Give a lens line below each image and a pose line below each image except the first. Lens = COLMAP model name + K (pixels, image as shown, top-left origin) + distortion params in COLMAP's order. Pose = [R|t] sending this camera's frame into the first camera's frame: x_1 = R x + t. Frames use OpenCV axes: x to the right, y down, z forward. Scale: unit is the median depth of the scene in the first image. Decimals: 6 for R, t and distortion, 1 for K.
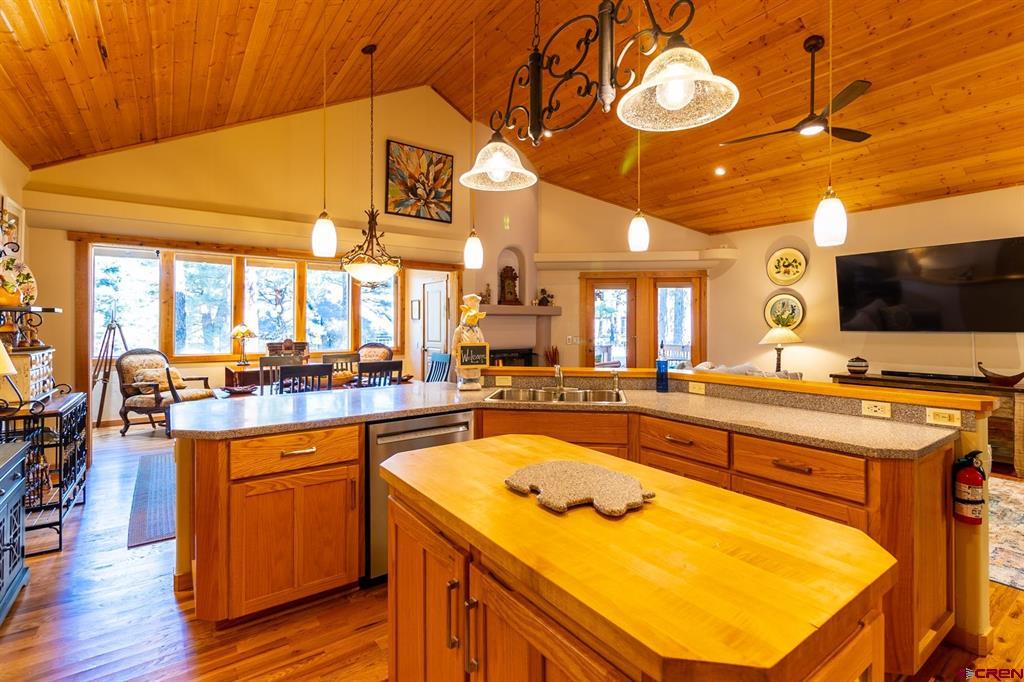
lens RADIAL K [[479.8, 0, 518.5], [0, 479.8, 324.6], [0, 0, 1]] dist [0.000765, 0.000844]
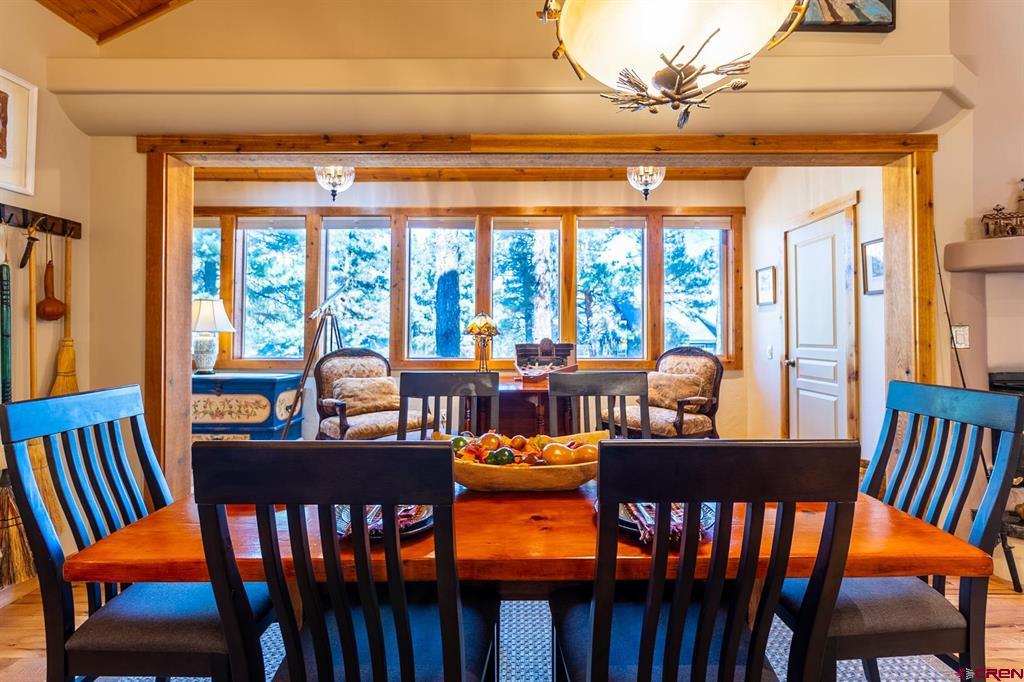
lens RADIAL K [[471.8, 0, 518.6], [0, 471.8, 323.6], [0, 0, 1]] dist [-0.000983, 0.001755]
pose [[0.805492, -0.012457, -0.592476, -0.160797], [0.002018, 0.999831, -0.018278, 0.024426], [0.592603, 0.013527, 0.805381, 0.534195]]
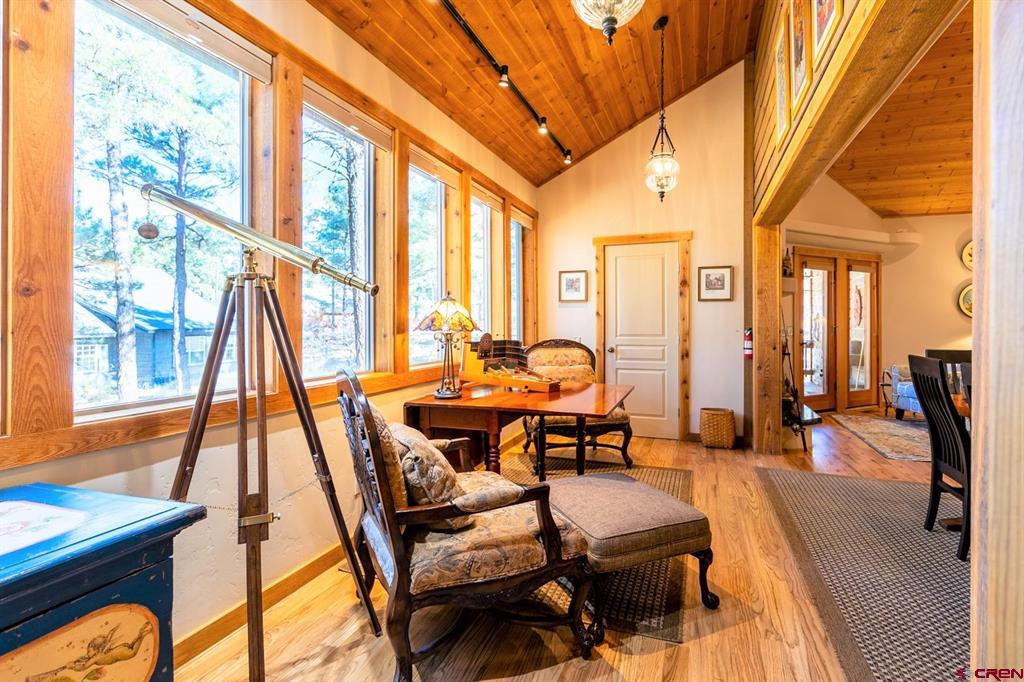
lens RADIAL K [[479.8, 0, 518.5], [0, 479.8, 324.6], [0, 0, 1]] dist [0.000765, 0.000844]
pose [[0.840219, -0.001727, 0.542245, -0.780254], [0.000106, 0.999995, 0.003022, 0.021603], [-0.542247, -0.002481, 0.840215, 0.648010]]
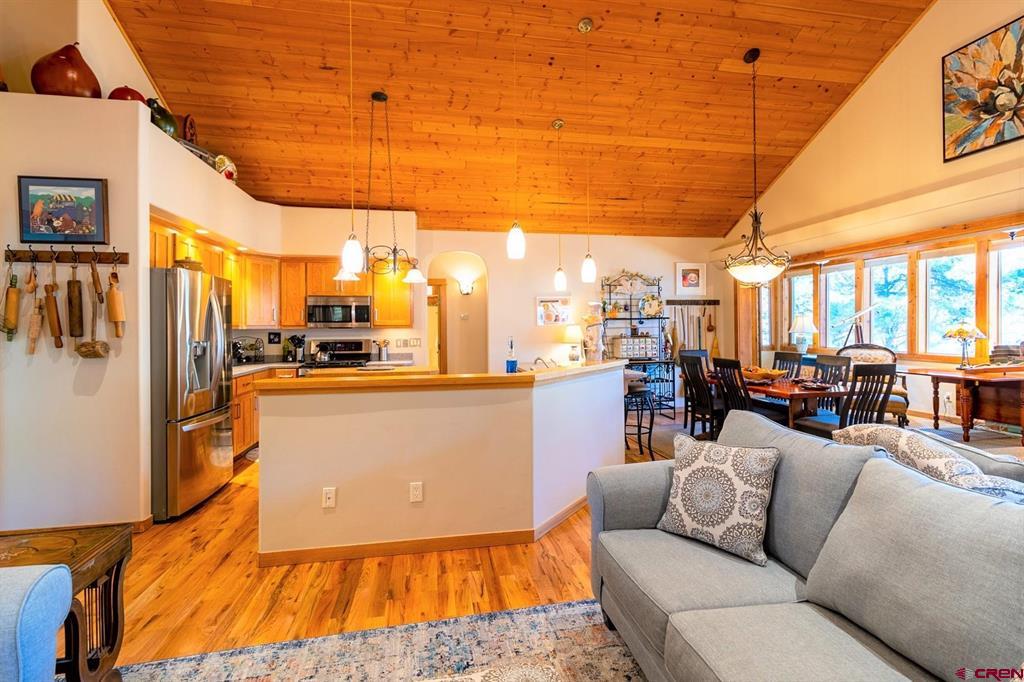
lens RADIAL K [[471.8, 0, 518.6], [0, 471.8, 323.6], [0, 0, 1]] dist [-0.000983, 0.001755]
pose [[-0.433834, -0.002835, -0.900988, 0.561843], [0.007901, 0.999945, -0.006951, 0.001379], [0.900958, -0.010134, -0.433787, 0.678395]]
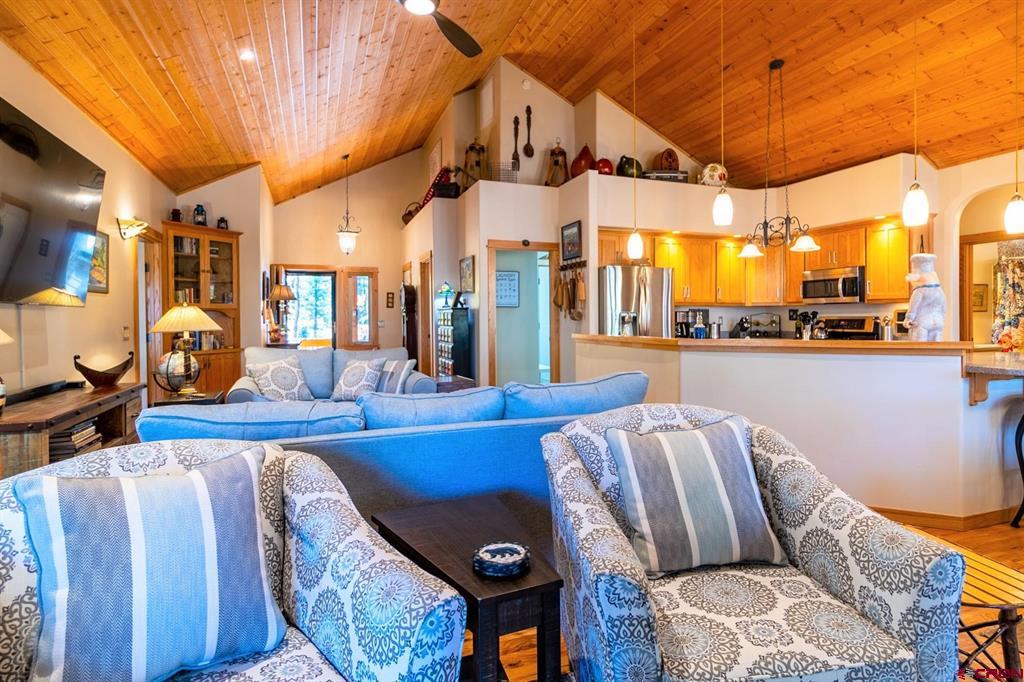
lens RADIAL K [[551.6, 0, 517.6], [0, 551.6, 321.2], [0, 0, 1]] dist [-0.000059, 0.000223]
pose [[-0.962411, 0.005540, 0.271542, 0.165547], [0.006649, 0.999973, 0.003164, 0.025294], [-0.271517, 0.004851, -0.962421, 1.066363]]
